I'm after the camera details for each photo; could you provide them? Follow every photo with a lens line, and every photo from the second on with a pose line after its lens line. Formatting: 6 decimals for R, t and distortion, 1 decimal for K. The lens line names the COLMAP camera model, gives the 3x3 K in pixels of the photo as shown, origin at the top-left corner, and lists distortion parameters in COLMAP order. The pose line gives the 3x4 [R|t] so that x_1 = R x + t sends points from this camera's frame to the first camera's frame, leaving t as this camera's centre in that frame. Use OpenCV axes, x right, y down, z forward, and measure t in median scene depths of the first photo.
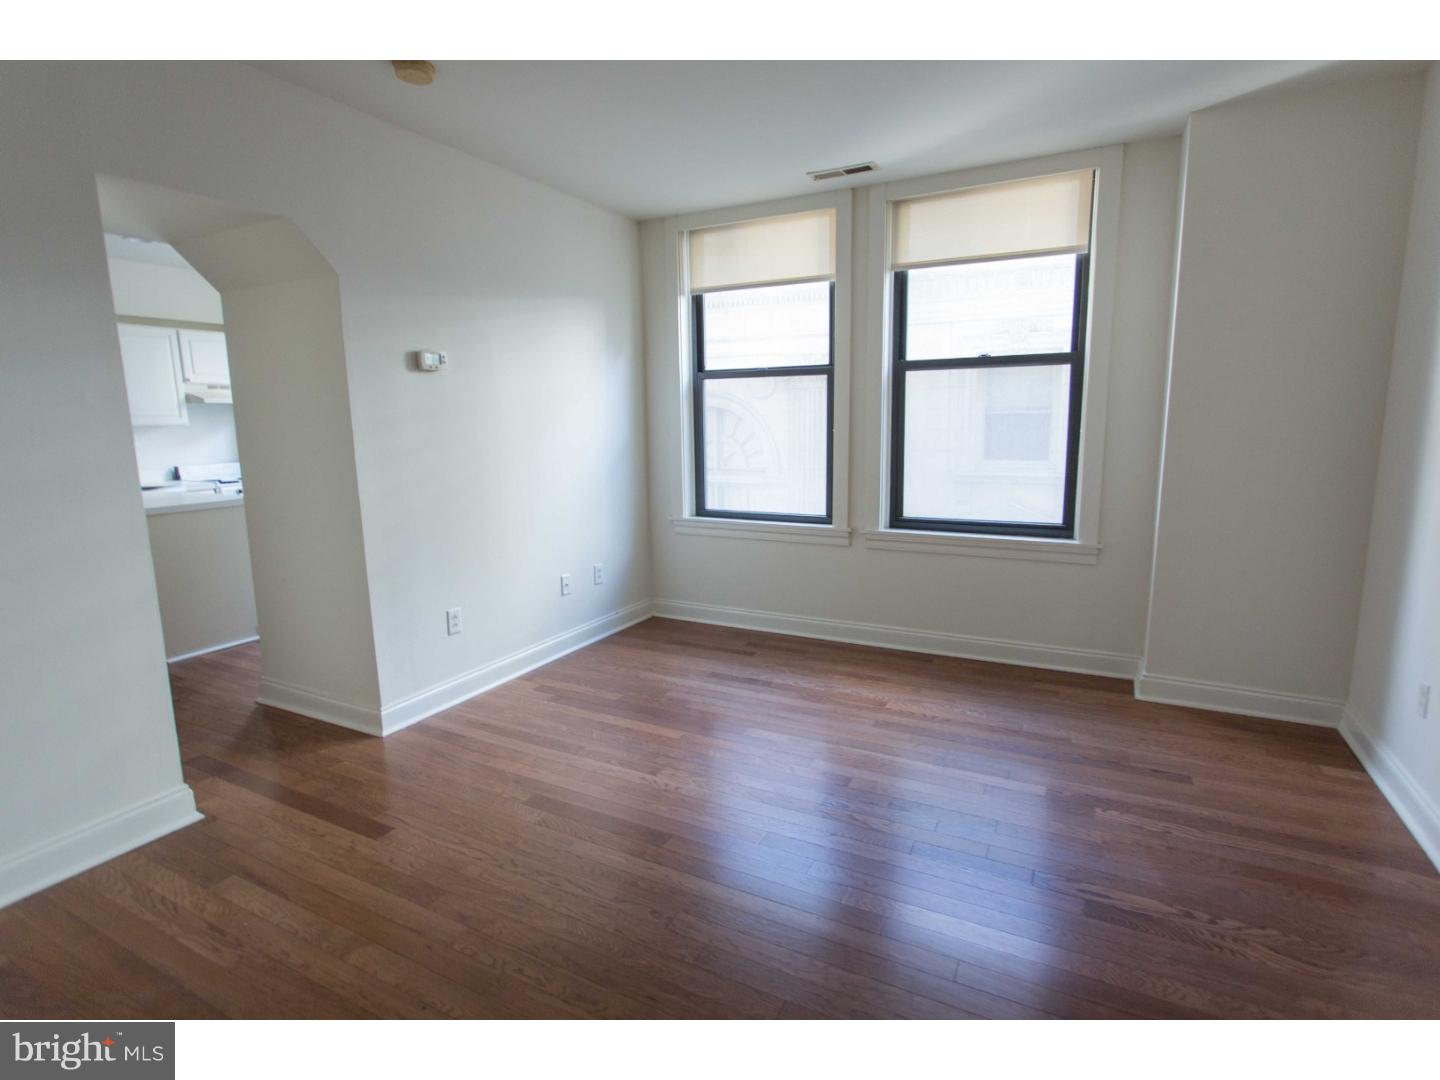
lens RADIAL K [[695.0, 0, 728.2], [0, 695.0, 514.4], [0, 0, 1]] dist [0.001311, 0.000022]
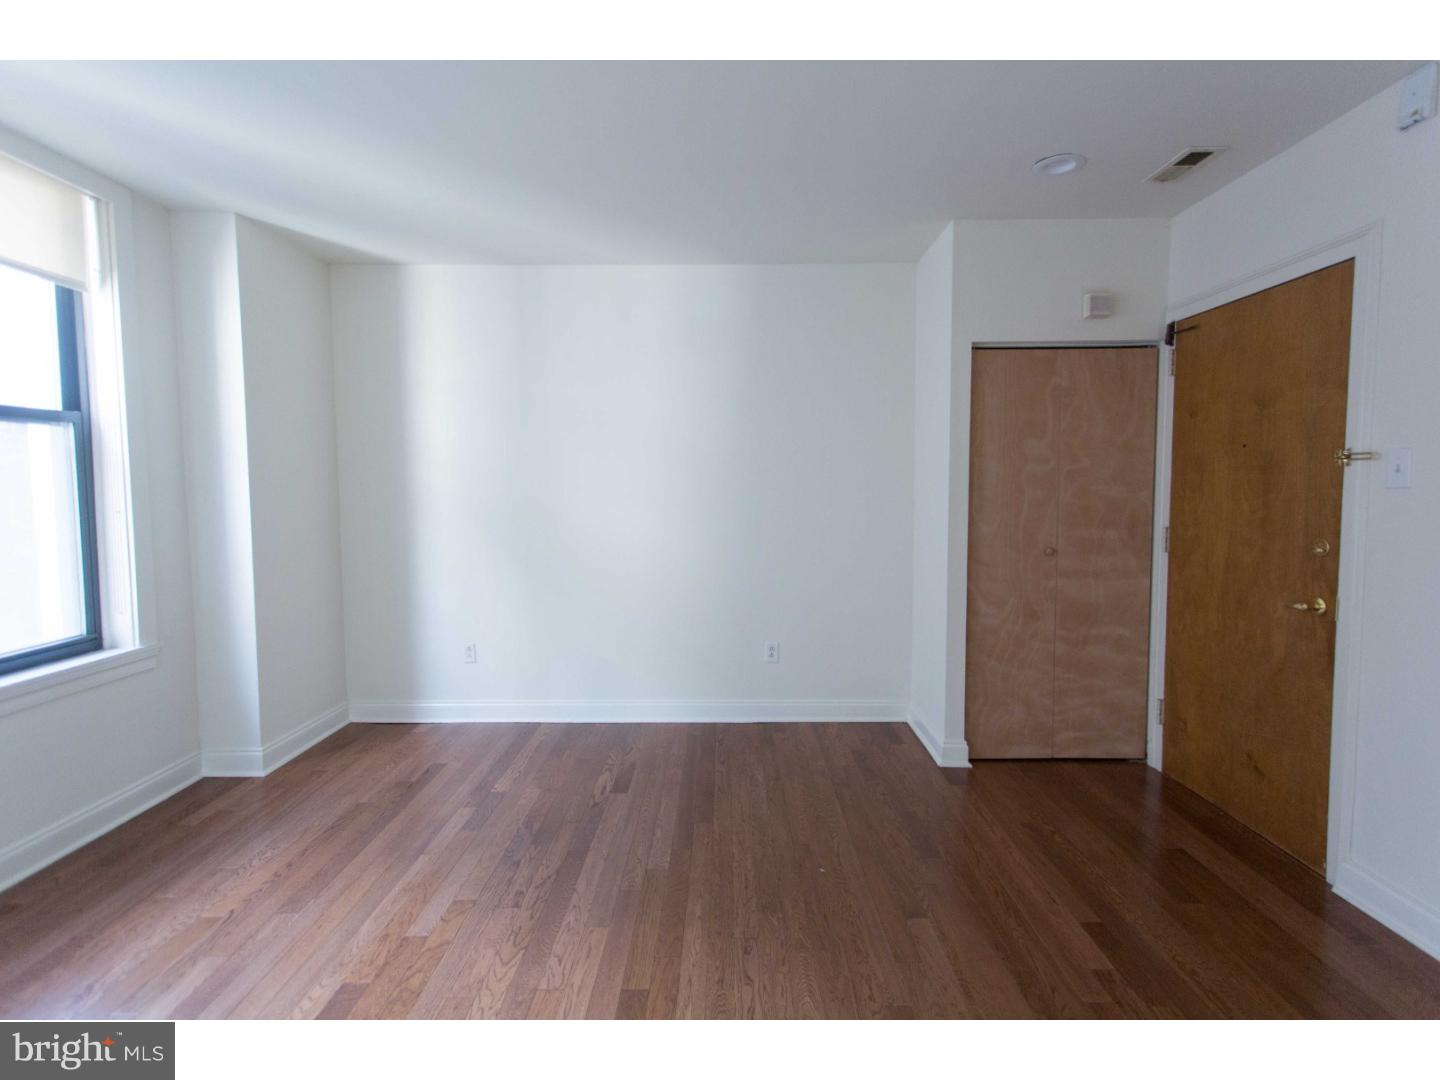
lens RADIAL K [[703.8, 0, 720.0], [0, 703.8, 540.0], [0, 0, 1]] dist [0.001667, 0.000548]
pose [[-0.447966, -0.045617, 0.892886, -0.558886], [0.137221, 0.983356, 0.119084, -0.091969], [-0.883457, 0.175868, -0.434250, 0.771789]]
